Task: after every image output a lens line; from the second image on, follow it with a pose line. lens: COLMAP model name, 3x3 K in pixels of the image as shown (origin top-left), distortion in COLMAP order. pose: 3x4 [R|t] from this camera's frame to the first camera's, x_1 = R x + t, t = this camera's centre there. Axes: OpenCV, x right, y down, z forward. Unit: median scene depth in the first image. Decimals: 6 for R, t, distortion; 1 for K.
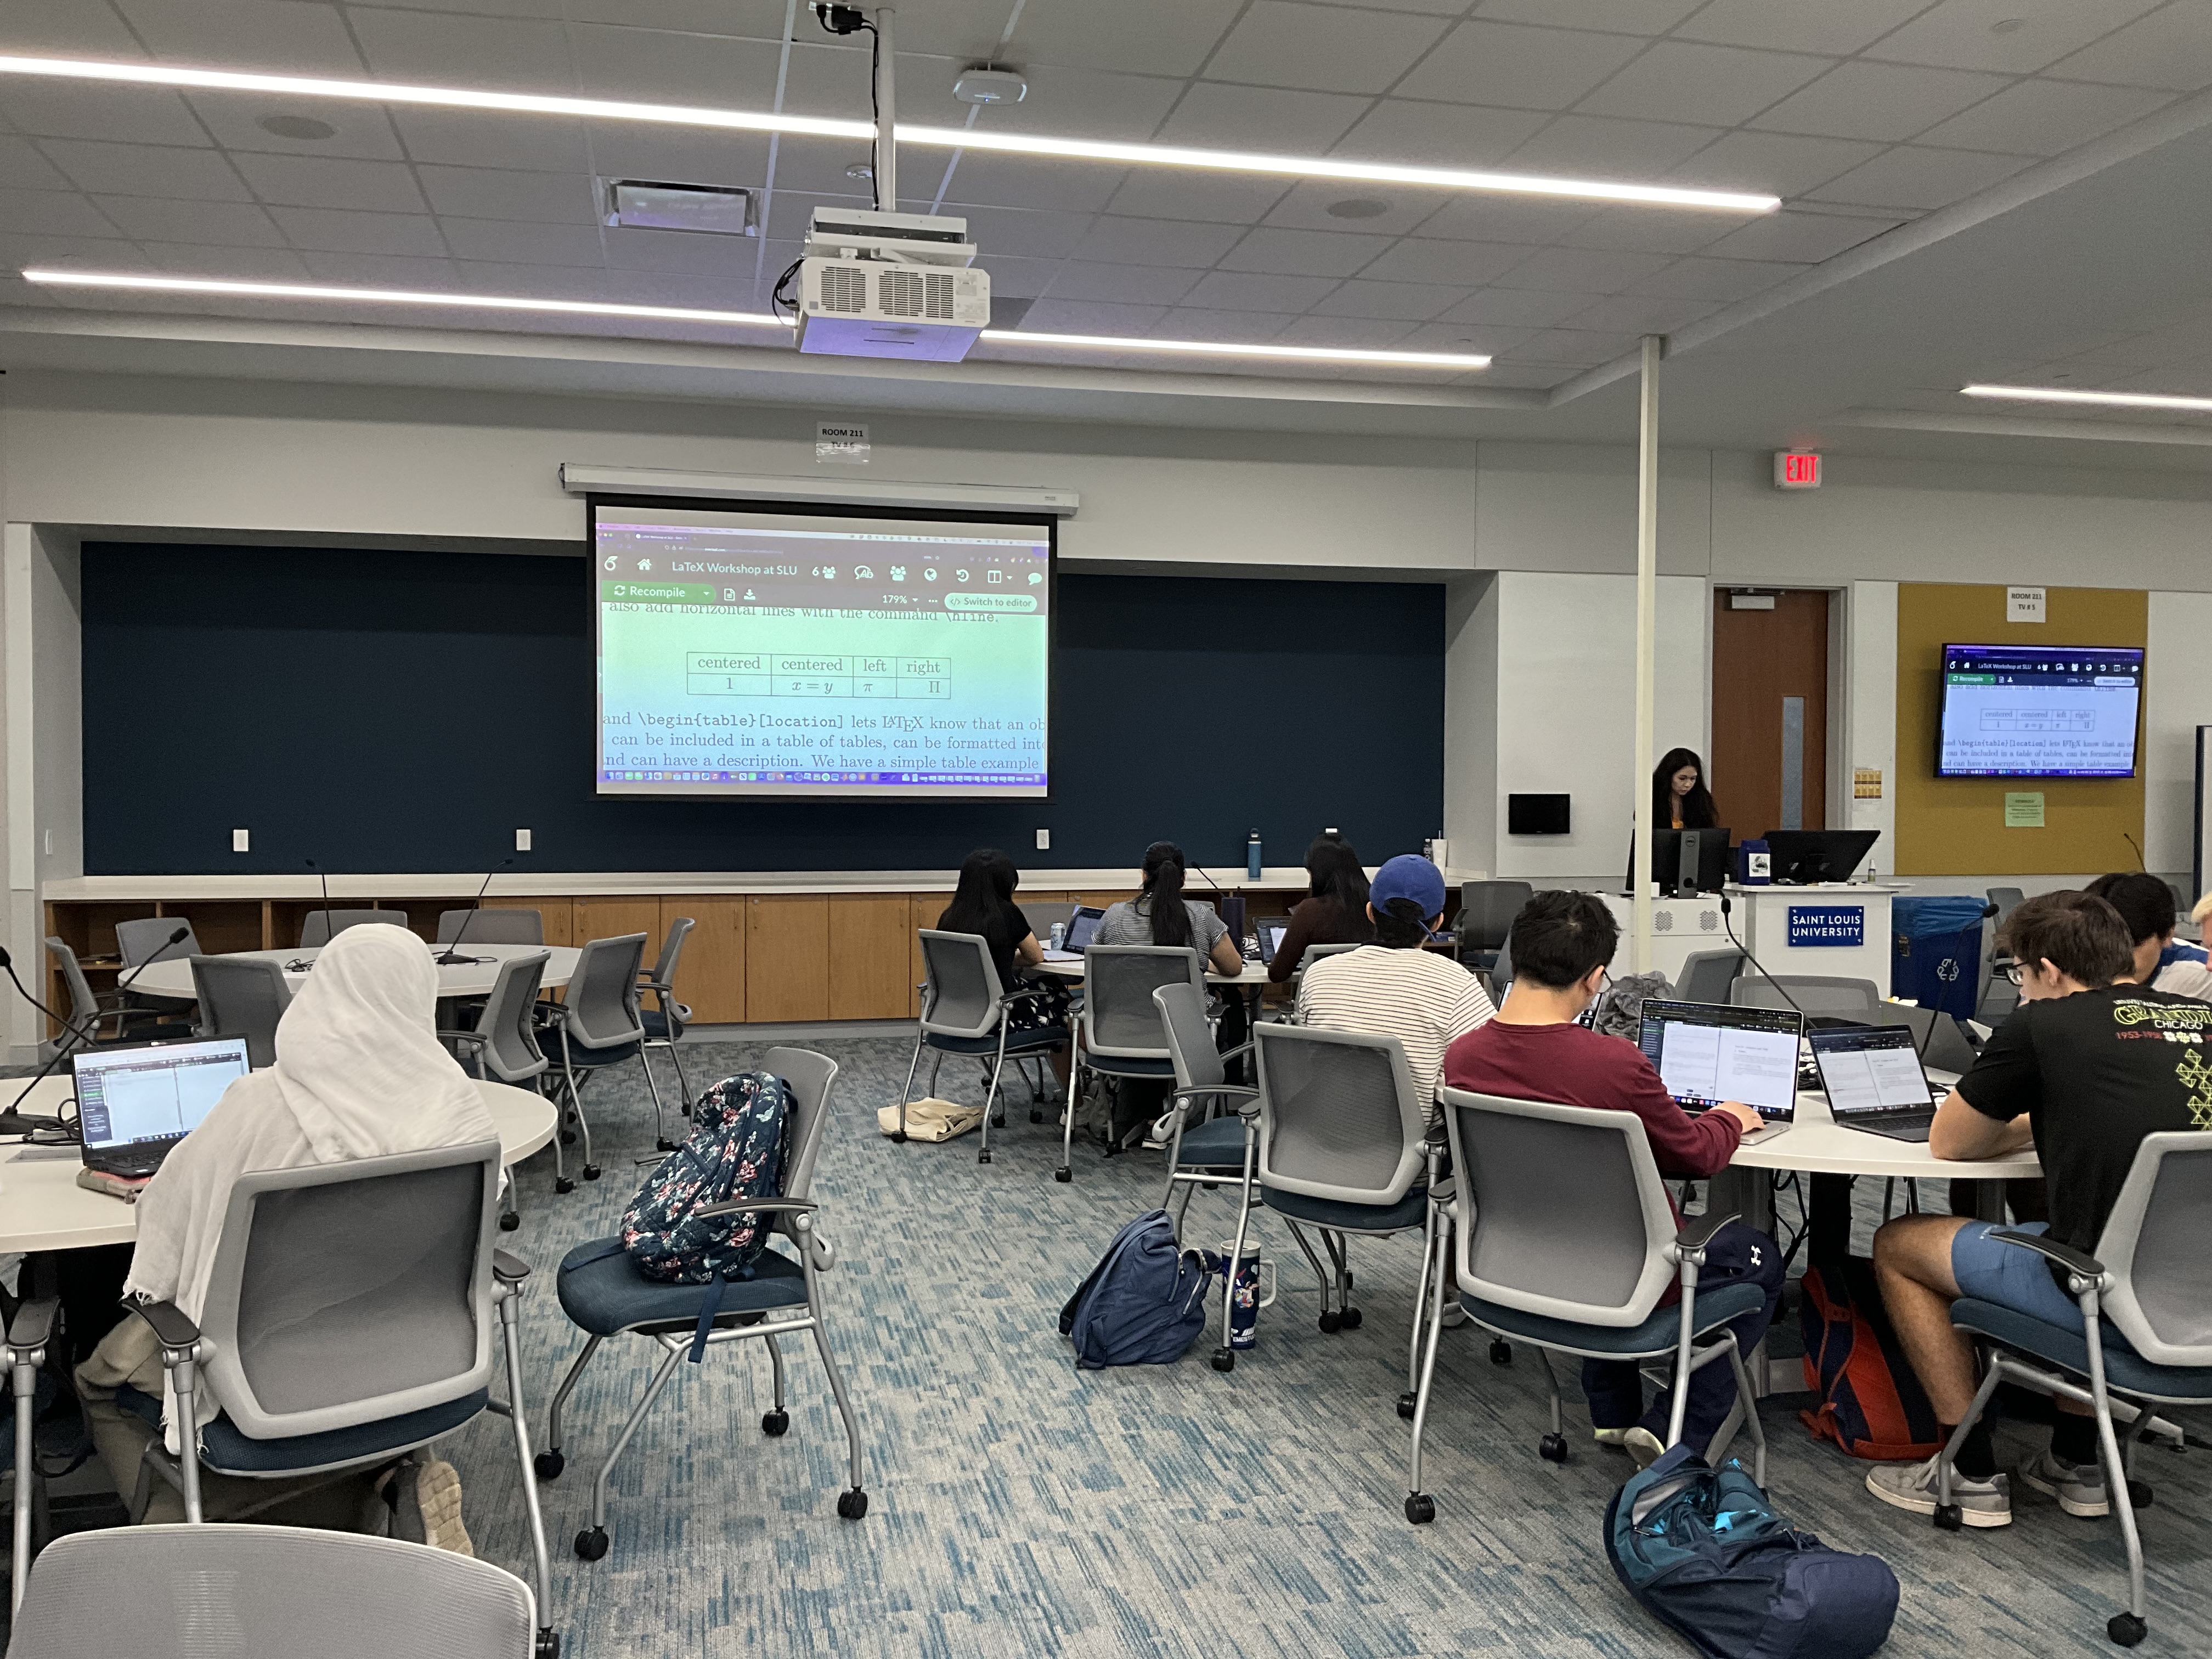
lens RADIAL K [[1815.0, 0, 1106.0], [0, 1815.0, 829.5], [0, 0, 1]] dist [0.092662, -0.089470]
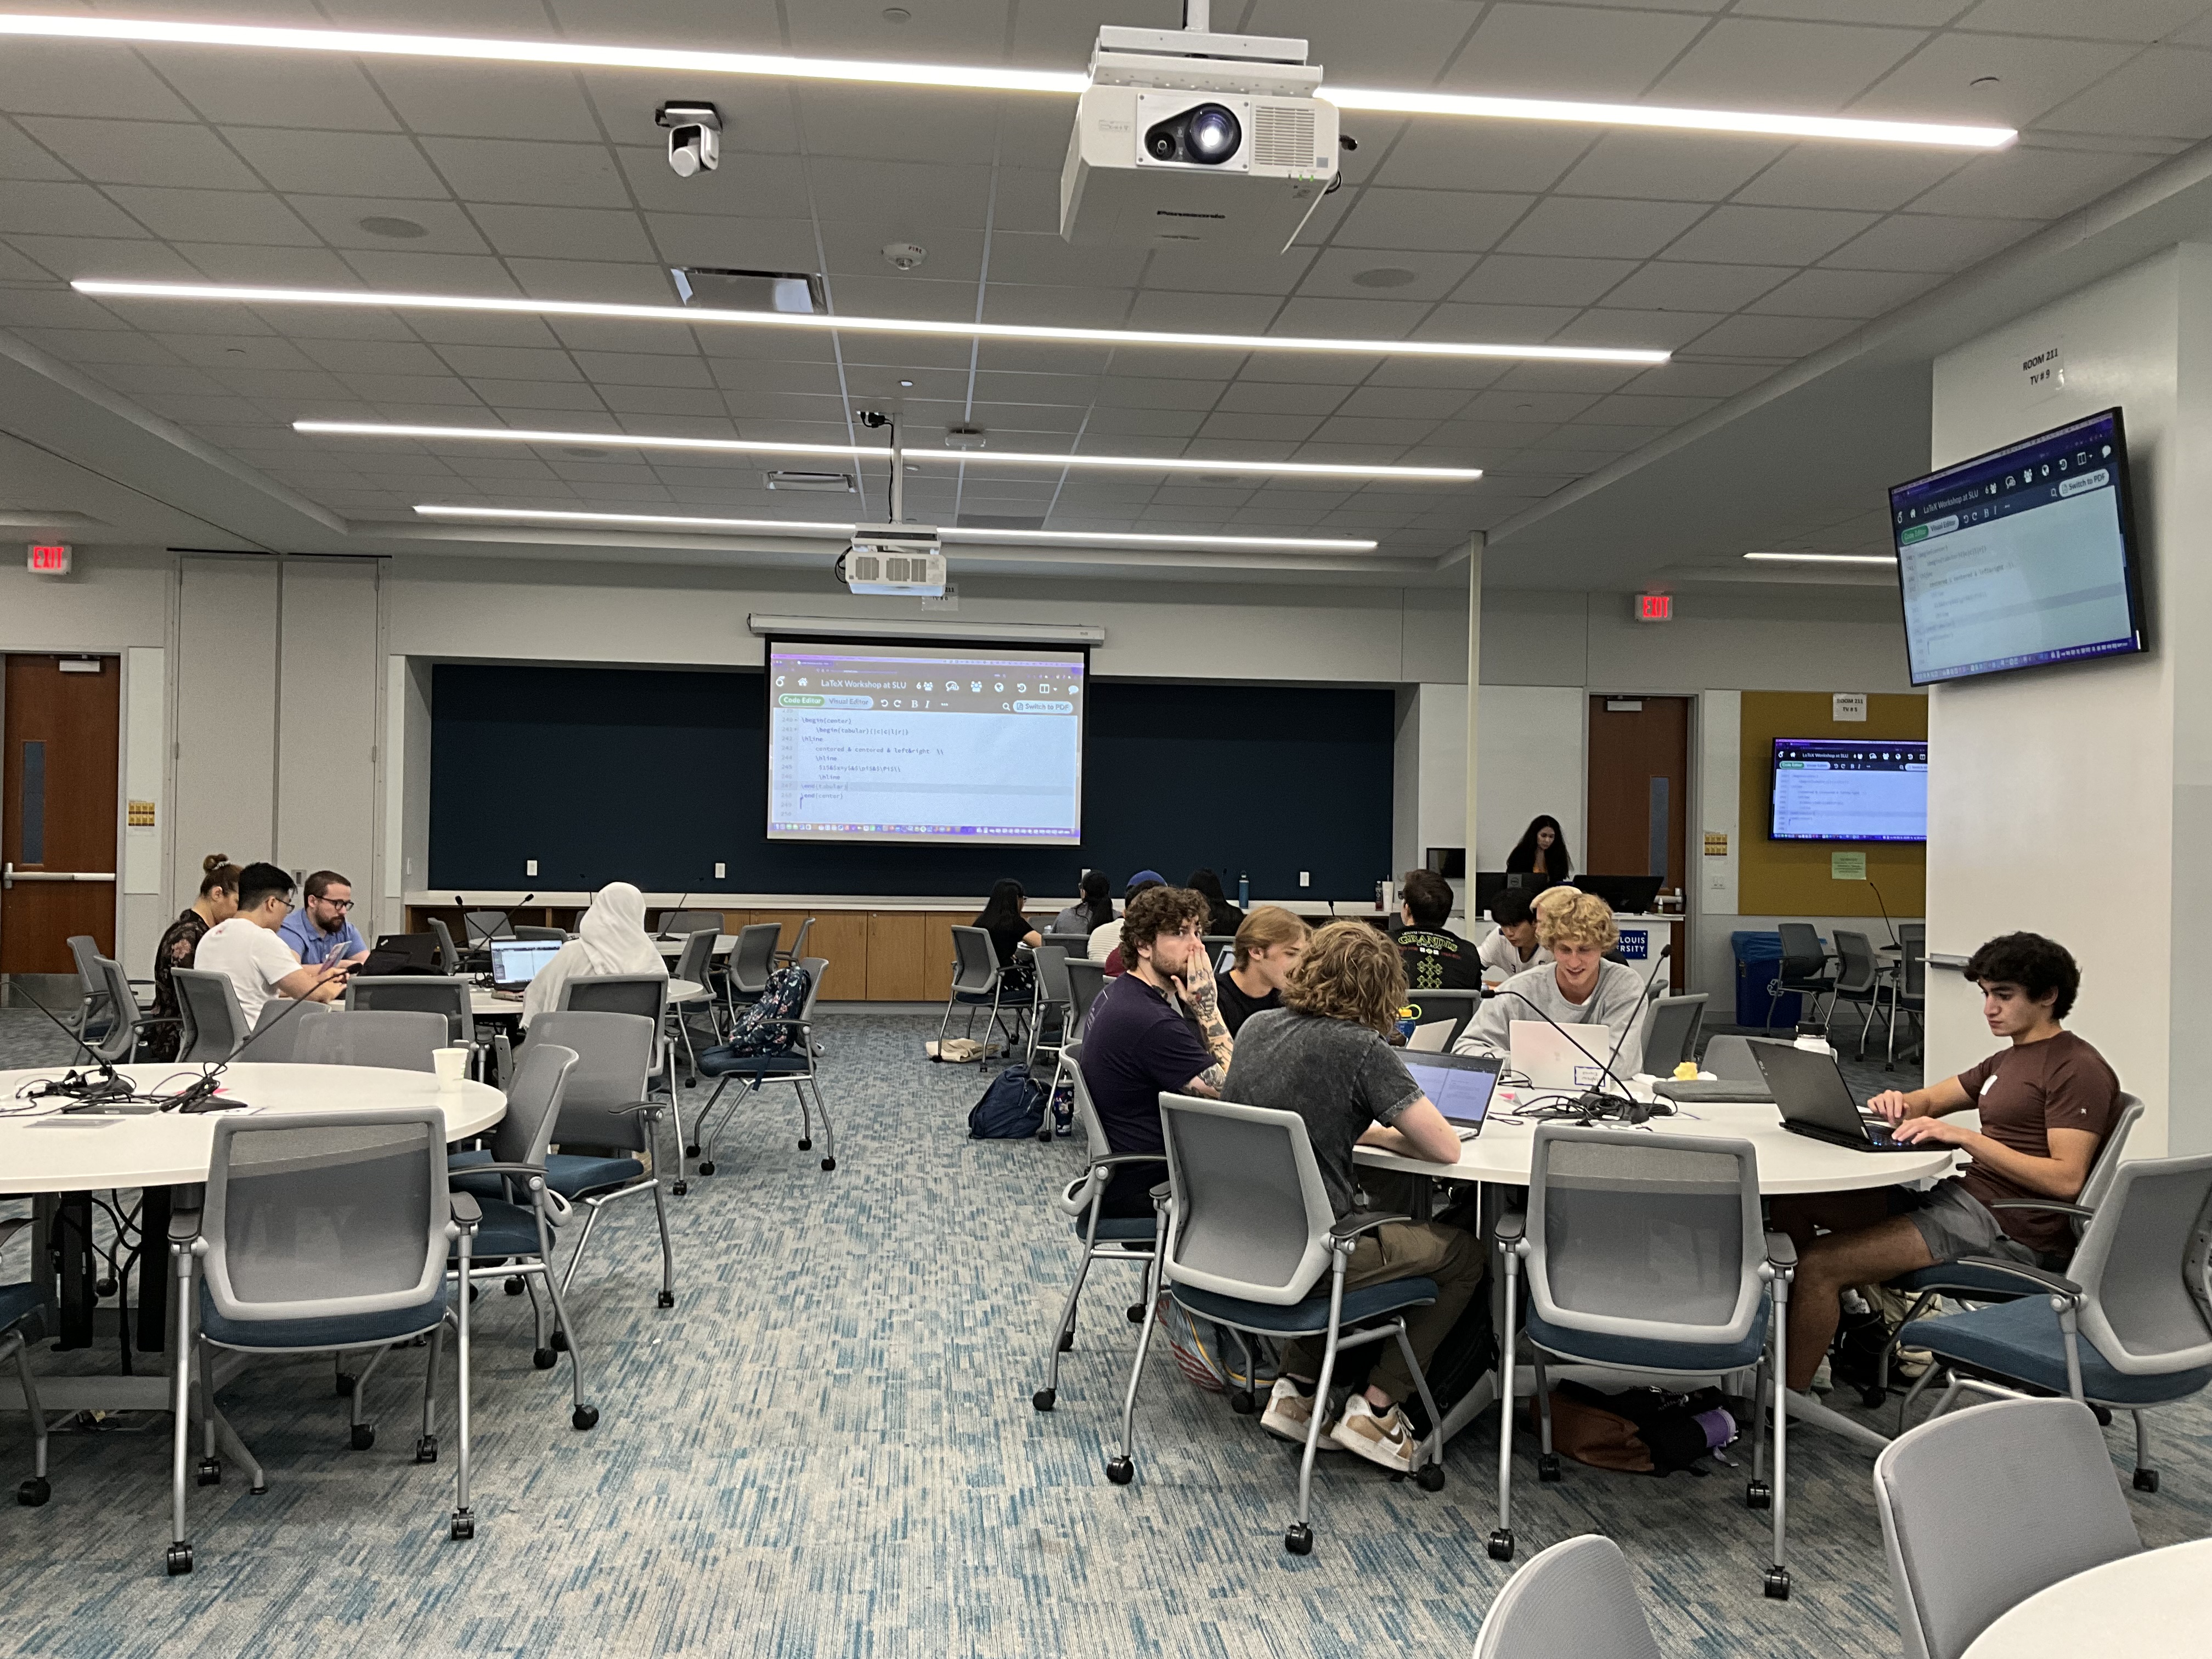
lens RADIAL K [[1824.7, 0, 1106.0], [0, 1824.7, 829.5], [0, 0, 1]] dist [0.006699, 0.938995]
pose [[0.992643, 0.012009, -0.120481, 0.162435], [-0.015866, 0.999390, -0.031100, 0.014071], [0.120034, 0.032783, 0.992228, -0.407114]]
